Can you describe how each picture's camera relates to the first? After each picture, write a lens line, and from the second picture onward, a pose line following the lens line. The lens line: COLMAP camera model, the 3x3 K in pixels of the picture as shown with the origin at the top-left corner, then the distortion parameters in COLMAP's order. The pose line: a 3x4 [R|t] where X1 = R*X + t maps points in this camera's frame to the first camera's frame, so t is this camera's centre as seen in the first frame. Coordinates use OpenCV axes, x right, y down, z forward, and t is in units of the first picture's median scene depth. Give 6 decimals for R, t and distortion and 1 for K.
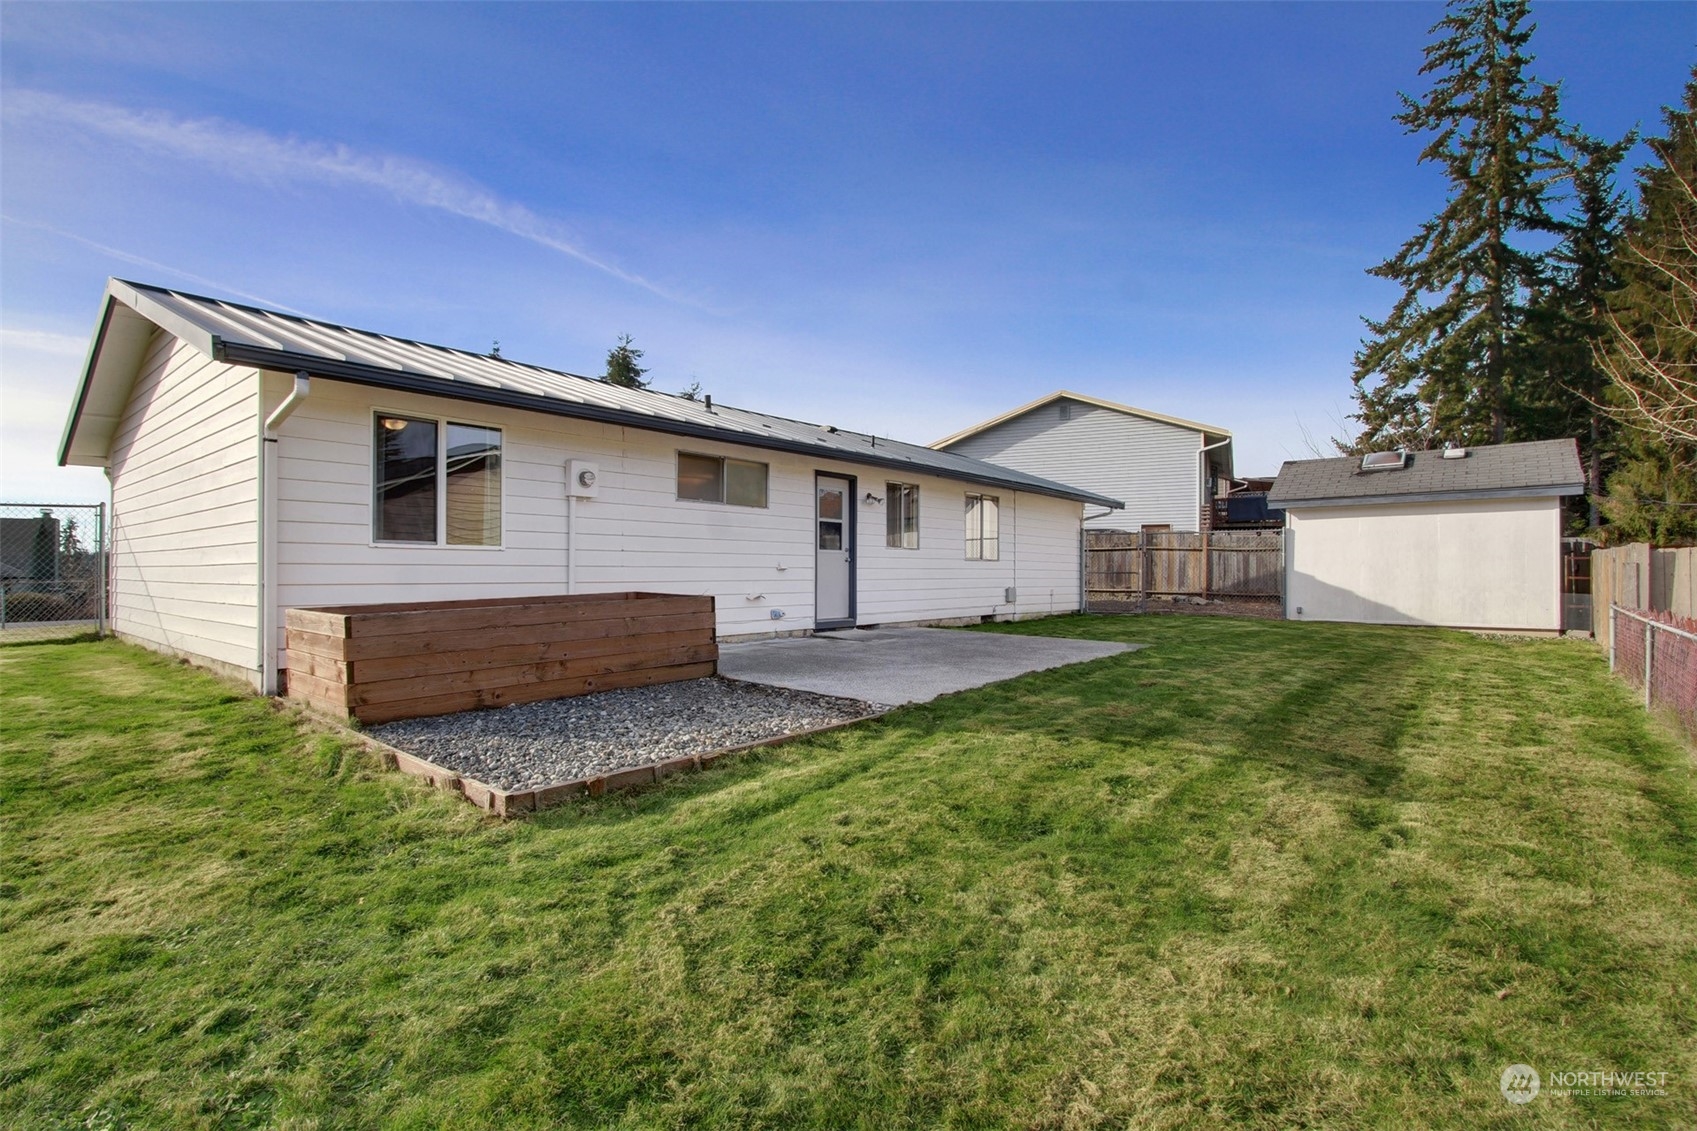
lens RADIAL K [[816.0, 0, 836.7], [0, 816.0, 573.2], [0, 0, 1]] dist [-0.017458, 0.004812]
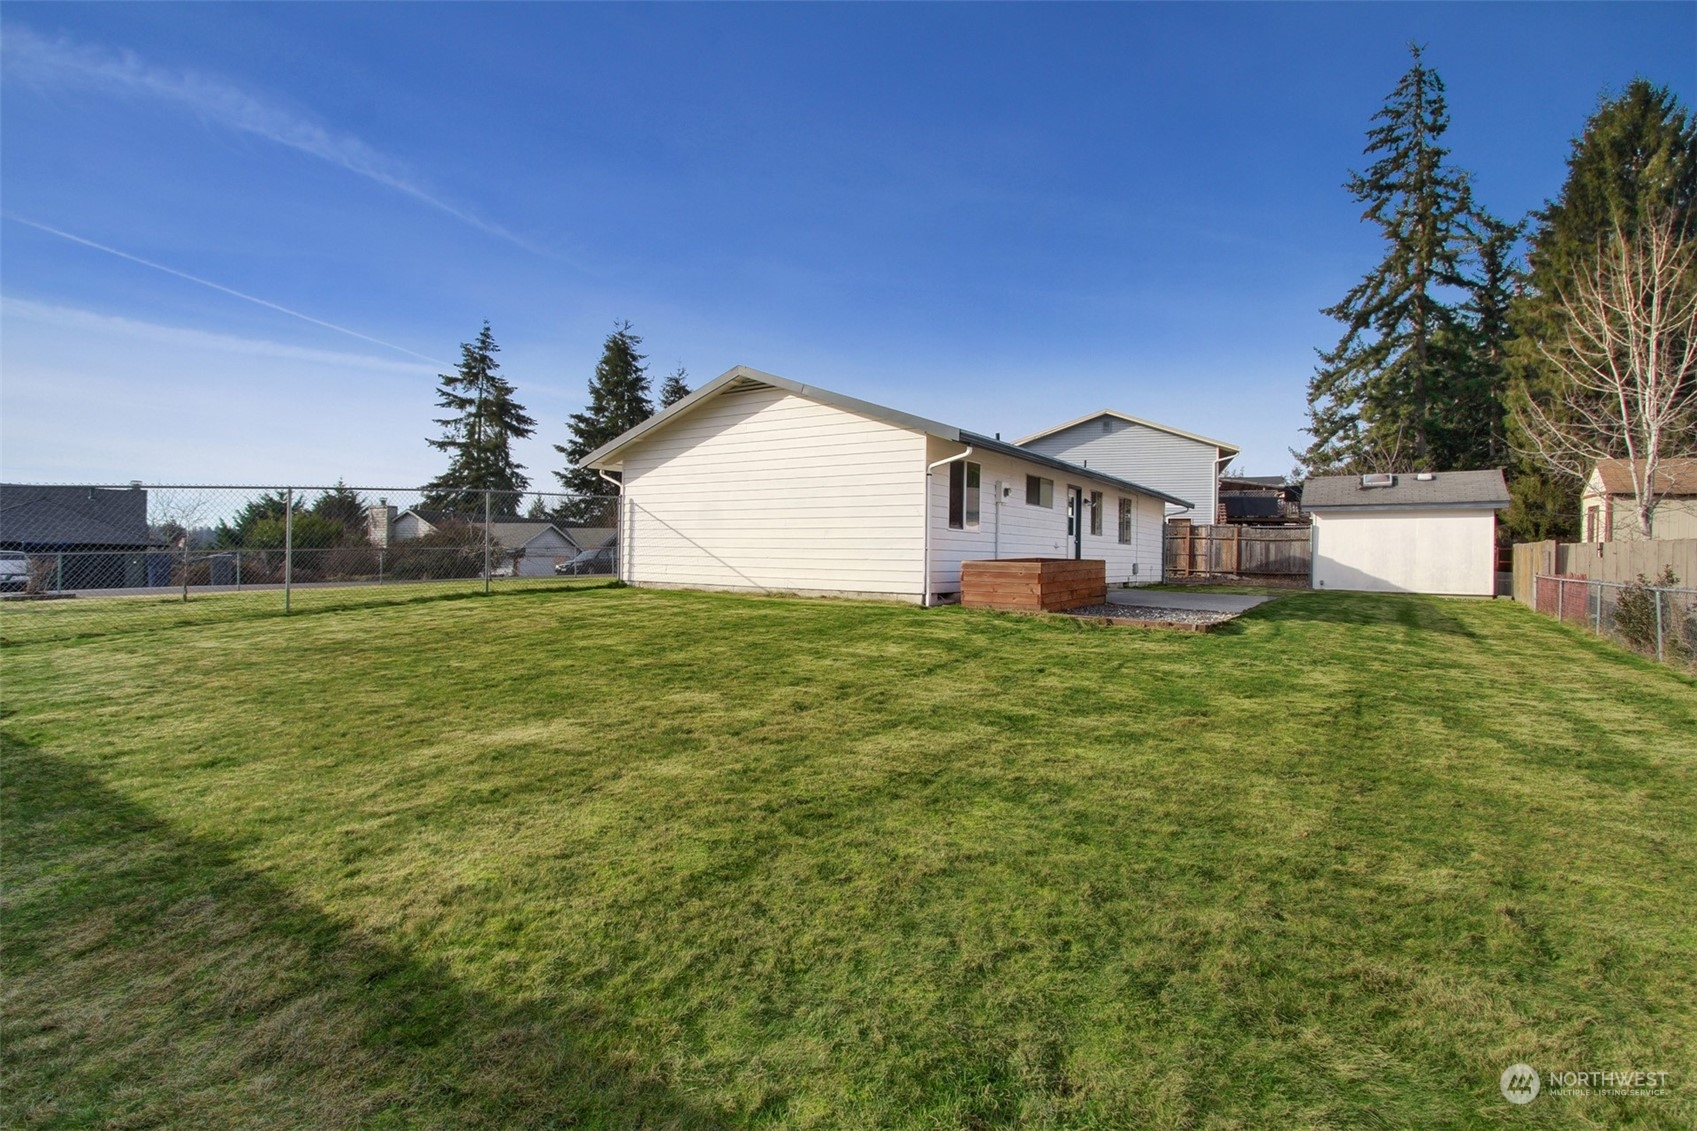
lens RADIAL K [[816.0, 0, 858.1], [0, 816.0, 552.9], [0, 0, 1]] dist [-0.017458, 0.004812]
pose [[0.994468, 0.016099, 0.103804, -0.161984], [-0.015631, 0.999864, -0.005321, 0.005610], [-0.103875, 0.003669, 0.994584, -0.140560]]
